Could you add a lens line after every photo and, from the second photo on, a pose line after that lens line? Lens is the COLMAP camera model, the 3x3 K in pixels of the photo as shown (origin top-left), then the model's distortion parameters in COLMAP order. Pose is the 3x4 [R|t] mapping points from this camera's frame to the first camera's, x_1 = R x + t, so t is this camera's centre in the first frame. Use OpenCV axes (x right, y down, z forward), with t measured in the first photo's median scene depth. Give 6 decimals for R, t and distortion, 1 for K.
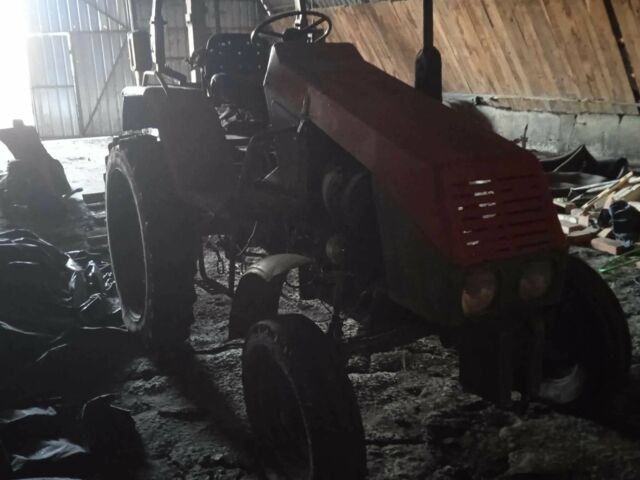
lens RADIAL K [[653.4, 0, 320.0], [0, 653.4, 240.0], [0, 0, 1]] dist [0.011566, 0.003481]
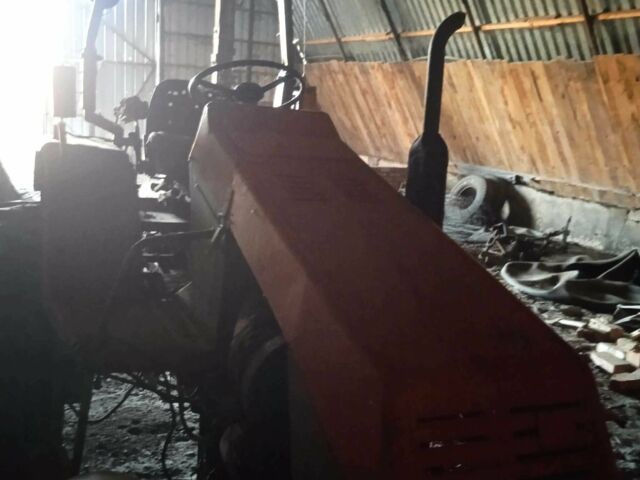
lens RADIAL K [[653.4, 0, 320.0], [0, 653.4, 240.0], [0, 0, 1]] dist [0.011566, 0.003481]
pose [[0.992113, 0.114133, -0.051822, 0.032241], [-0.117562, 0.990680, -0.068789, -0.041619], [0.043488, 0.074339, 0.996284, 0.112358]]
